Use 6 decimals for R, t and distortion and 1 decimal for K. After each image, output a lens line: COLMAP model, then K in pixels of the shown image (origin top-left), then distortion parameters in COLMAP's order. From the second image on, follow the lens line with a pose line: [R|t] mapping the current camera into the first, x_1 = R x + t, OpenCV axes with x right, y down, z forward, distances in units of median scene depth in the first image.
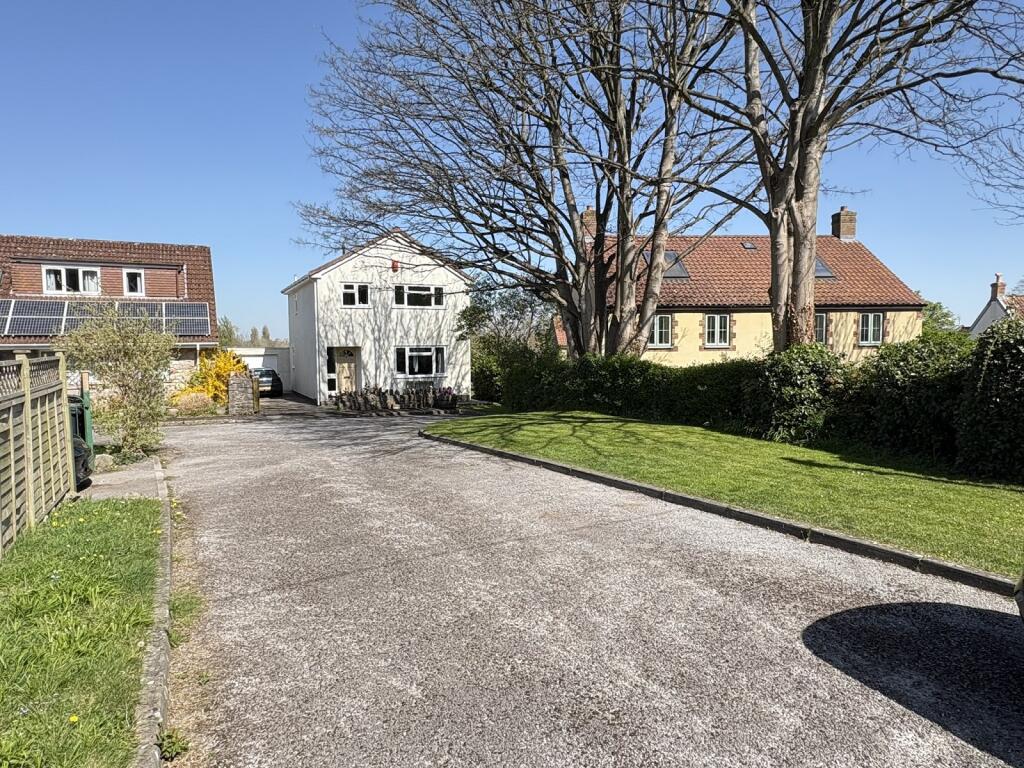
lens RADIAL K [[626.8, 0, 510.5], [0, 626.8, 380.5], [0, 0, 1]] dist [-0.000152, 0.000024]
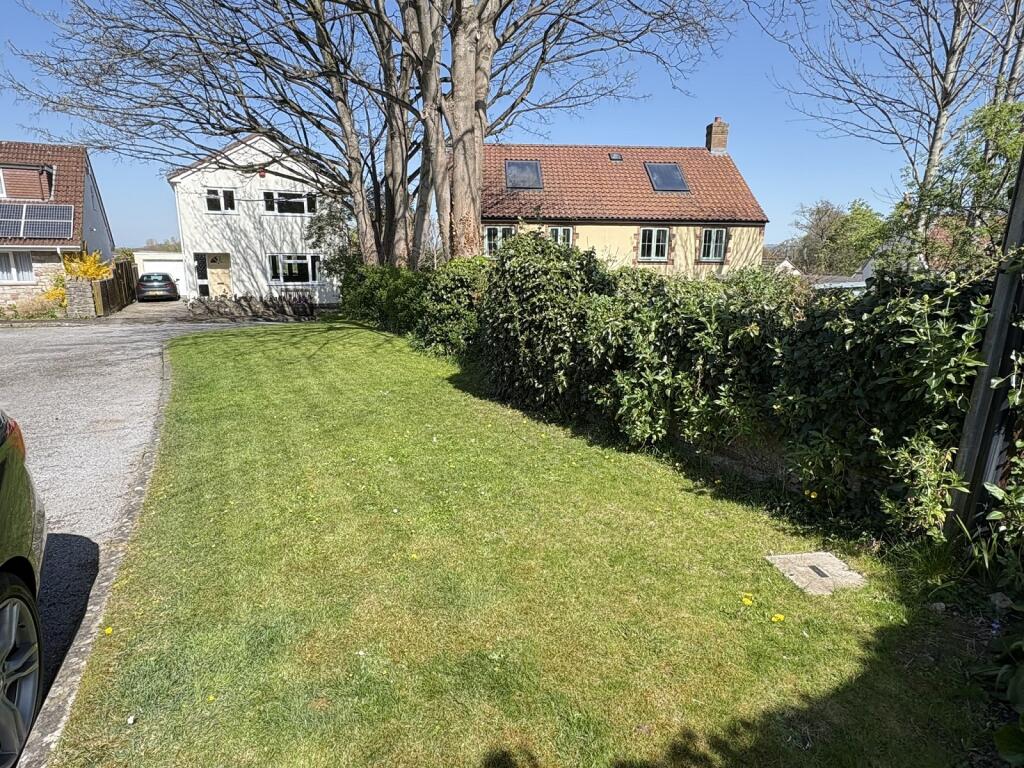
lens RADIAL K [[582.2, 0, 513.7], [0, 582.2, 389.5], [0, 0, 1]] dist [0.001259, 0.001338]
pose [[0.999835, 0.016661, 0.007216, 0.220442], [-0.017641, 0.985463, 0.168972, -0.003619], [-0.004296, -0.169071, 0.985594, 0.023988]]
